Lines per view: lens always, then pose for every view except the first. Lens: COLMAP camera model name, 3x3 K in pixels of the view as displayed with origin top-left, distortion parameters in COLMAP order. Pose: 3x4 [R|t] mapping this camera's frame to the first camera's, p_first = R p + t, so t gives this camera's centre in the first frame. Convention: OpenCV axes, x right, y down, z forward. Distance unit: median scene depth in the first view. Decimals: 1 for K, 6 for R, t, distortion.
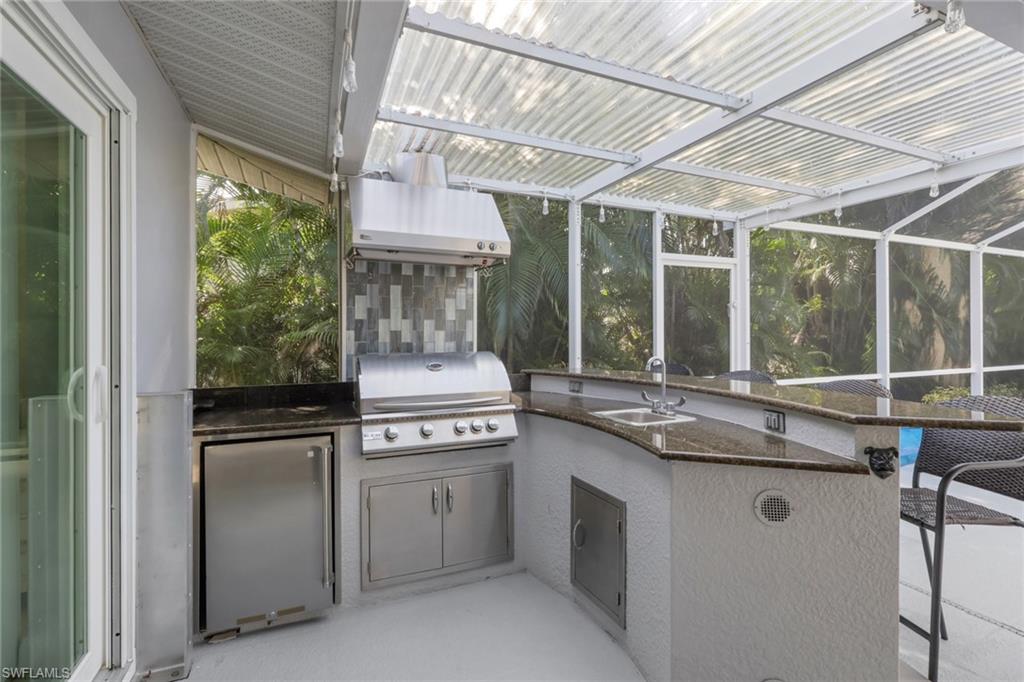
lens RADIAL K [[487.1, 0, 517.8], [0, 487.1, 334.1], [0, 0, 1]] dist [-0.006393, -0.000912]
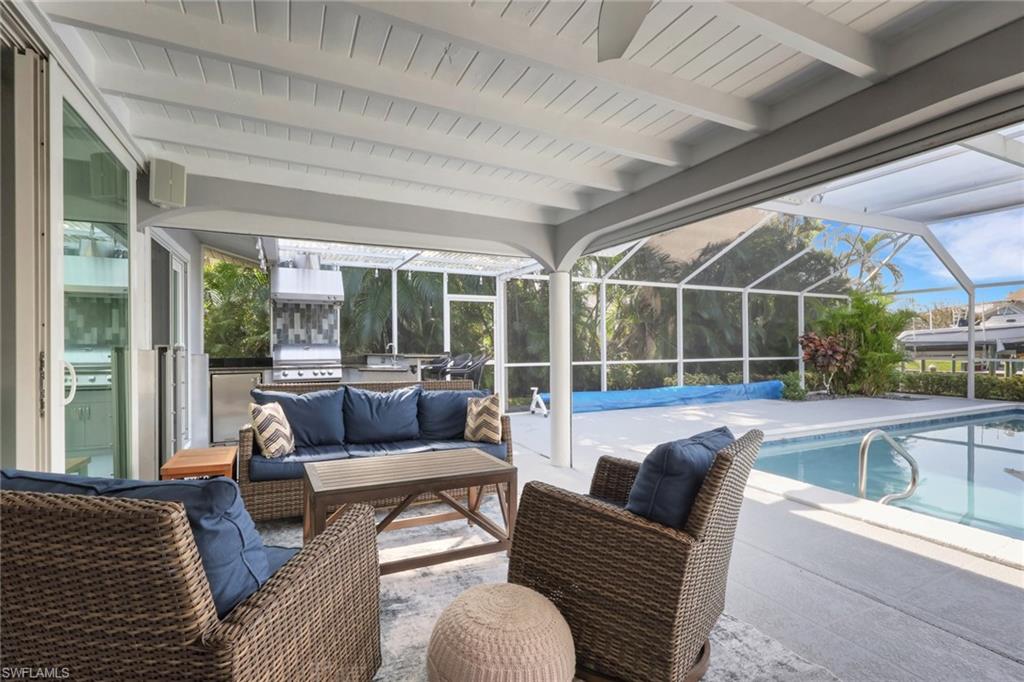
lens RADIAL K [[487.1, 0, 518.5], [0, 487.1, 346.4], [0, 0, 1]] dist [-0.006393, -0.000912]
pose [[0.998751, 0.000123, 0.049965, 0.615859], [-0.000347, 0.999990, 0.004476, 0.036736], [-0.049964, -0.004488, 0.998741, -1.190092]]
